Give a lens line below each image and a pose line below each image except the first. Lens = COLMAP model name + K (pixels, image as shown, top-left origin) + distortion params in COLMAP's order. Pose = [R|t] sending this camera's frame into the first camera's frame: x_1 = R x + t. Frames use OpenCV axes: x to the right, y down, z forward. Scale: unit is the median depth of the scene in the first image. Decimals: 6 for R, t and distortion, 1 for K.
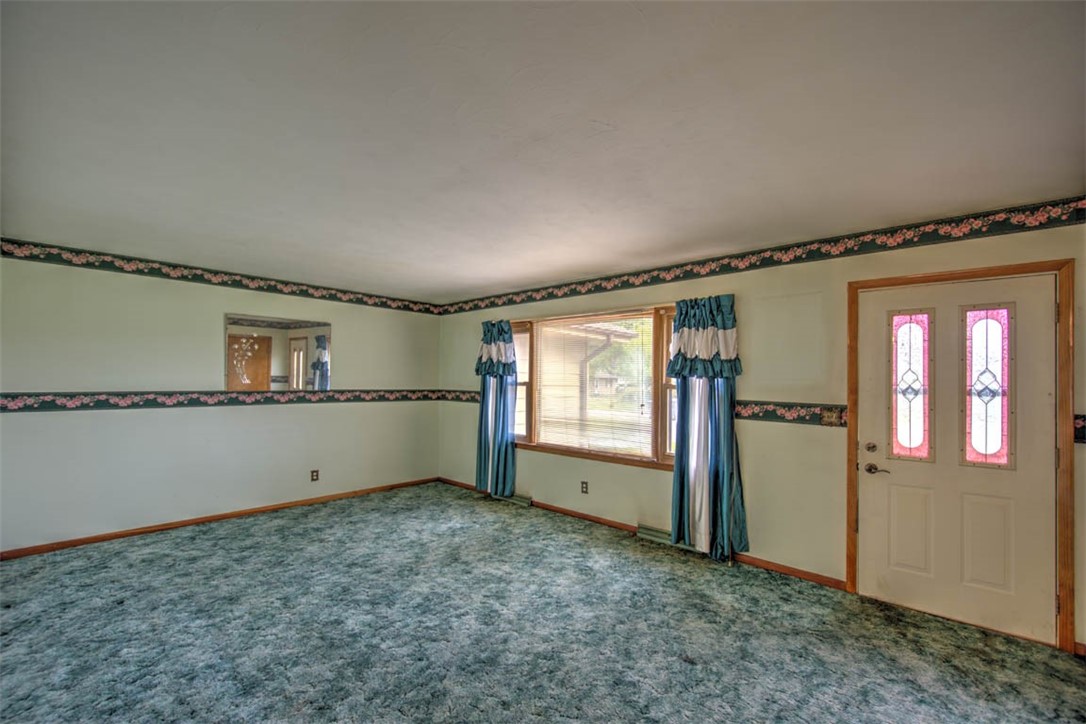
lens RADIAL K [[463.3, 0, 540.2], [0, 463.3, 370.2], [0, 0, 1]] dist [-0.001151, -0.000802]
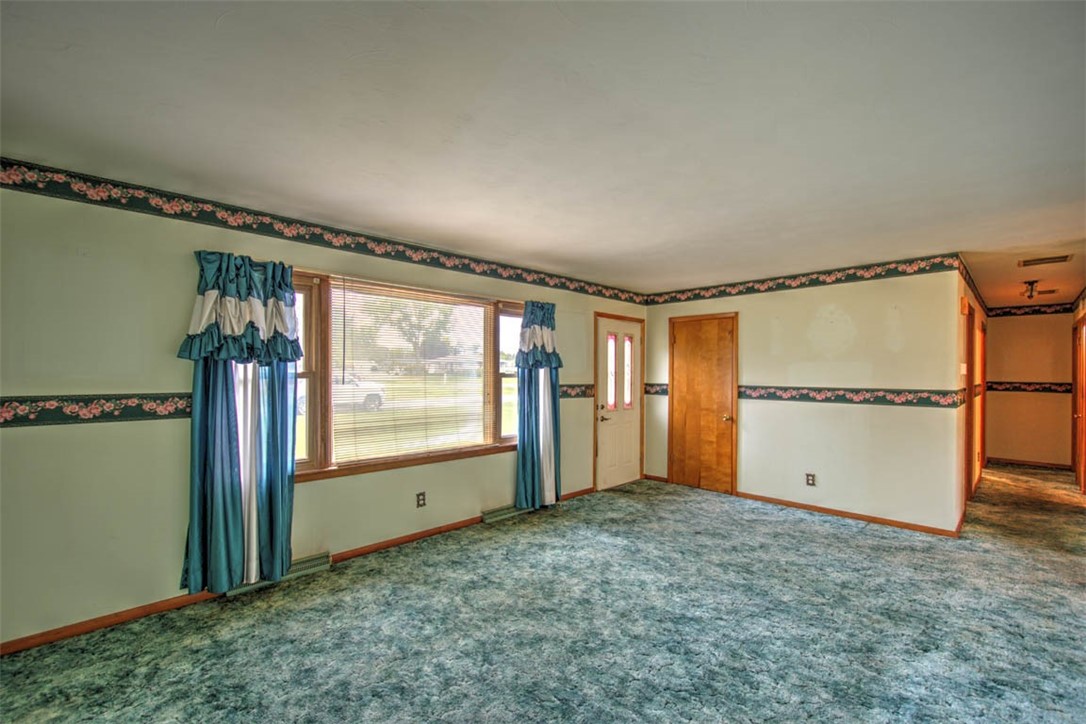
lens RADIAL K [[463.3, 0, 546.7], [0, 463.3, 369.1], [0, 0, 1]] dist [-0.001151, -0.000802]
pose [[0.046768, -0.011377, 0.998841, -0.887165], [-0.031661, 0.999416, 0.012866, 0.003971], [-0.998404, -0.032226, 0.046380, 0.928693]]
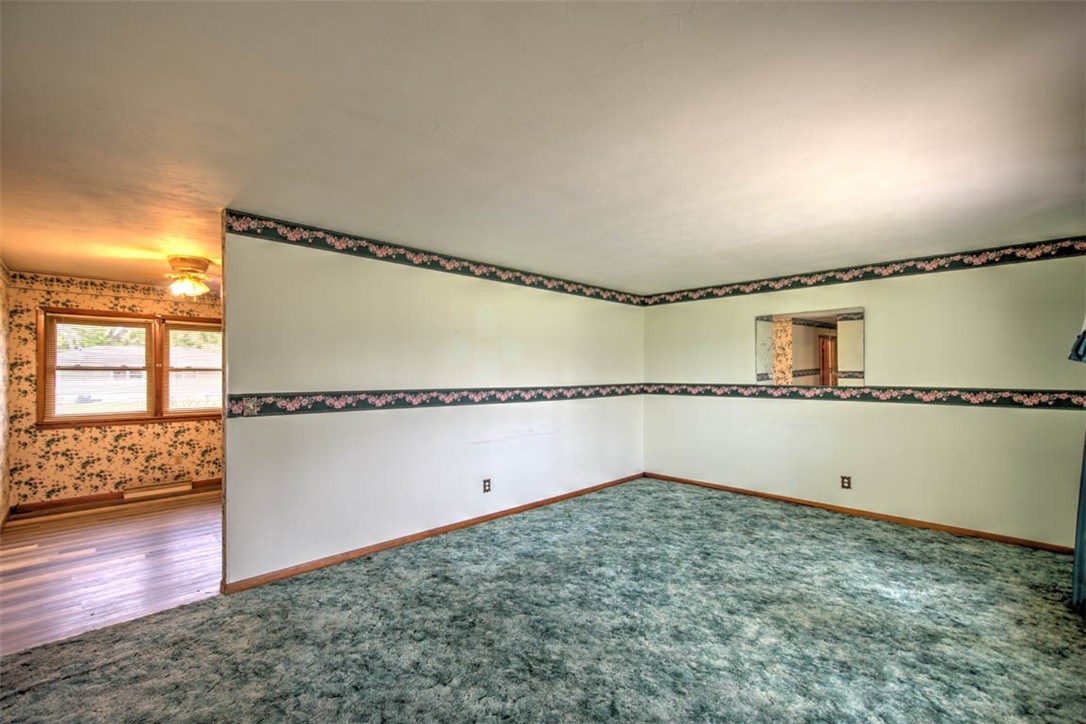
lens RADIAL K [[463.3, 0, 542.1], [0, 463.3, 375.5], [0, 0, 1]] dist [-0.001151, -0.000802]
pose [[-0.047241, -0.004388, -0.998874, 0.589045], [0.022039, 0.999742, -0.005435, 0.019930], [0.998640, -0.022270, -0.047132, 0.636498]]
